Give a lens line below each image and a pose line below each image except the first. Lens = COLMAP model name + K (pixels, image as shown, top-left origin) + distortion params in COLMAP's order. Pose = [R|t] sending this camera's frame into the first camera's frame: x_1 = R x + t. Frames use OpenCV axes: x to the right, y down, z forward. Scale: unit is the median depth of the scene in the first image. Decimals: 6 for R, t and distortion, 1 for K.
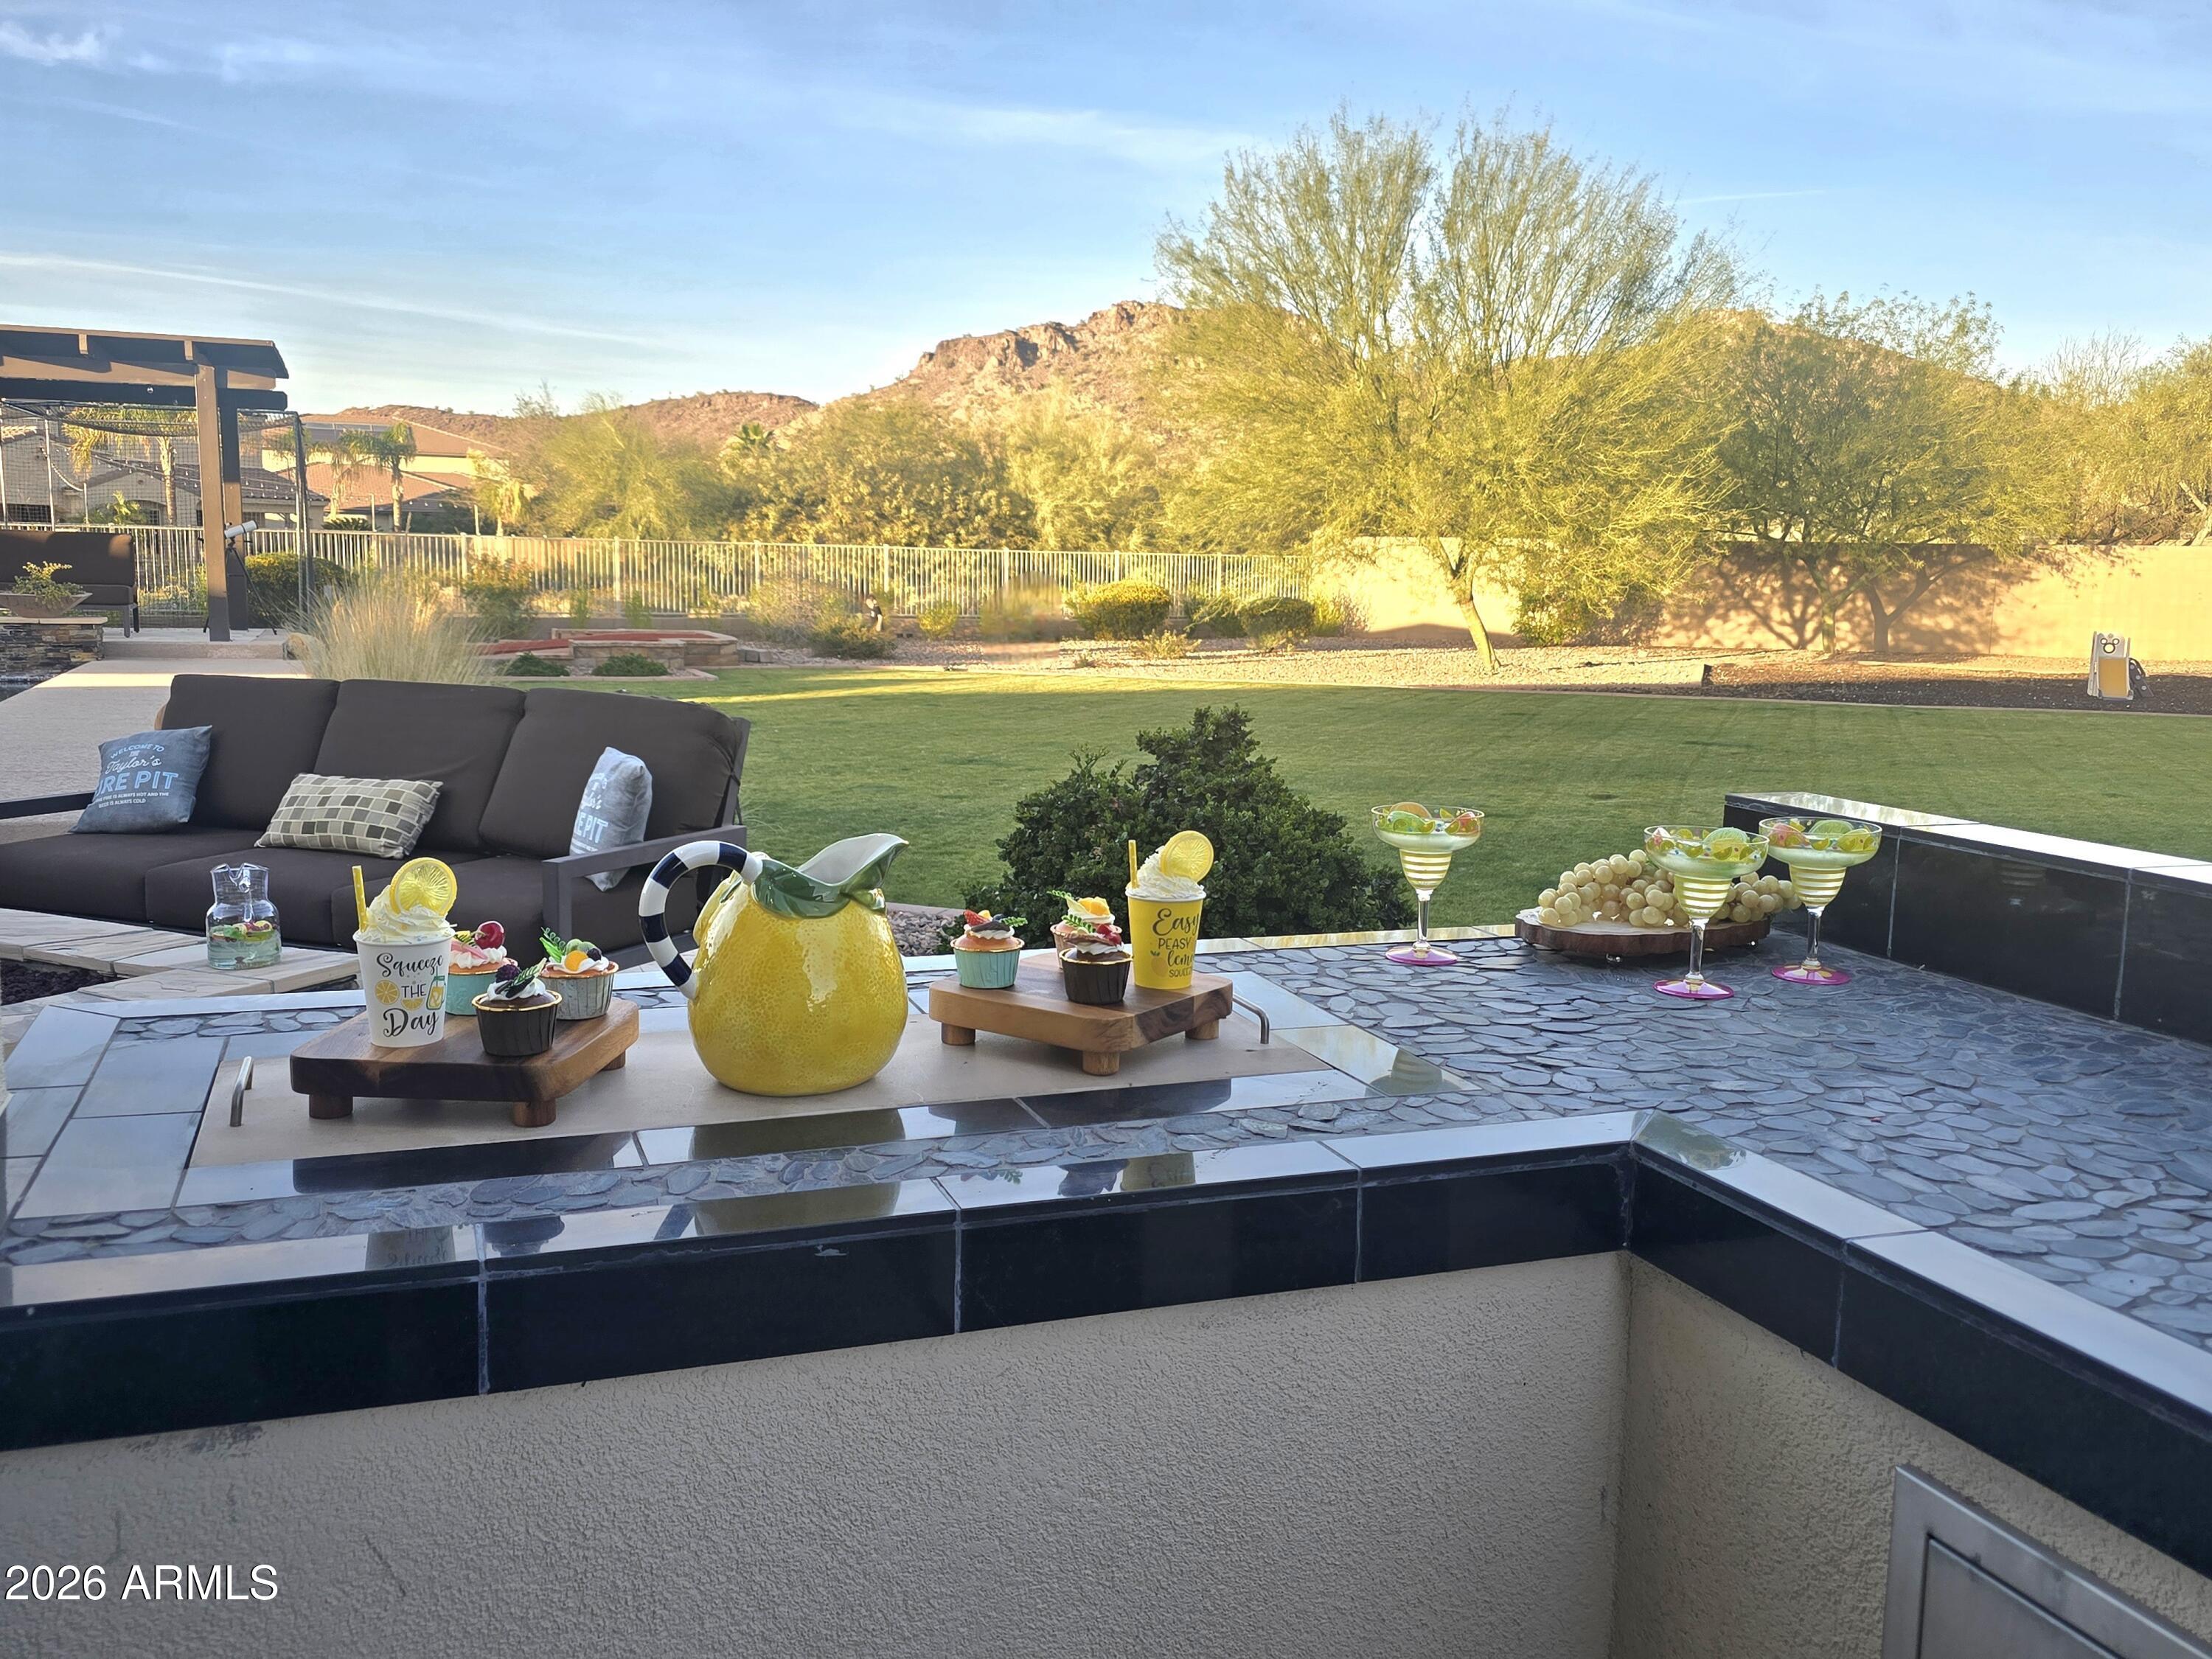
lens RADIAL K [[1956.2, 0, 1134.6], [0, 1956.2, 842.8], [0, 0, 1]] dist [0.067769, -0.088007]
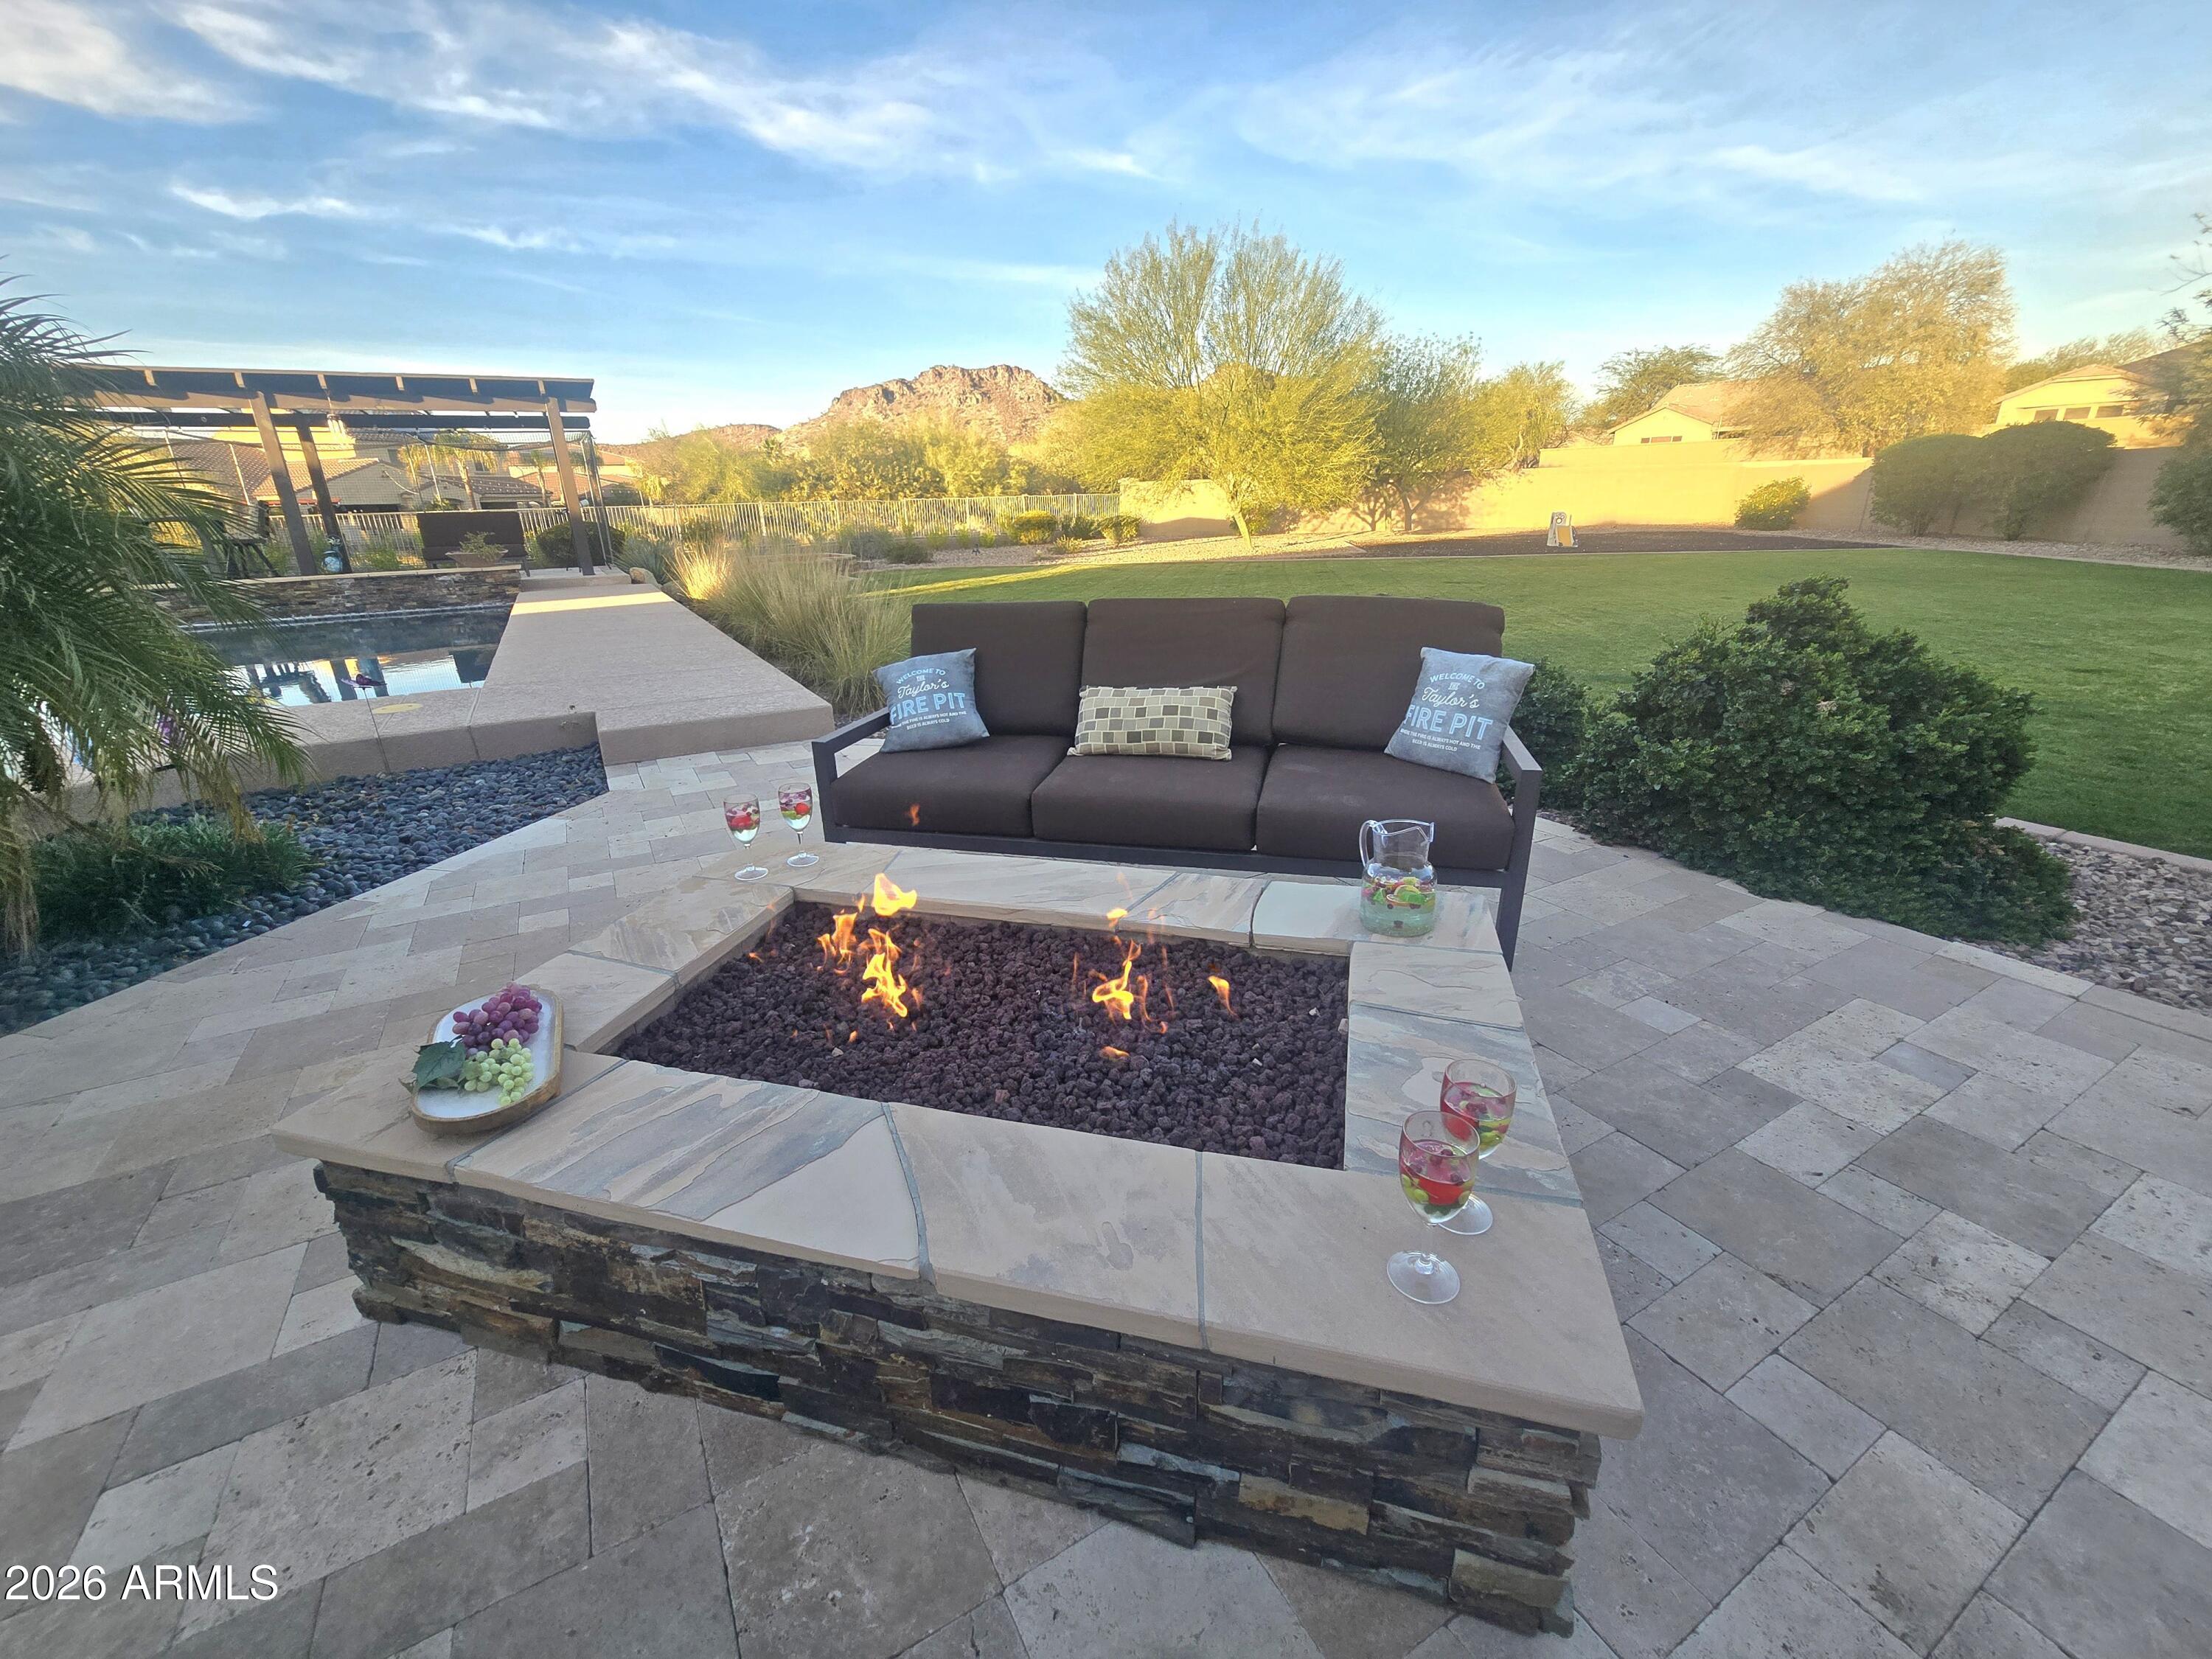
lens RADIAL K [[908.4, 0, 1082.9], [0, 908.4, 839.0], [0, 0, 1]] dist [-0.003611, -0.000338]
pose [[0.988118, -0.096701, 0.119462, -0.283506], [0.069362, 0.974181, 0.214848, -0.035652], [-0.137154, -0.204009, 0.969314, 0.266879]]
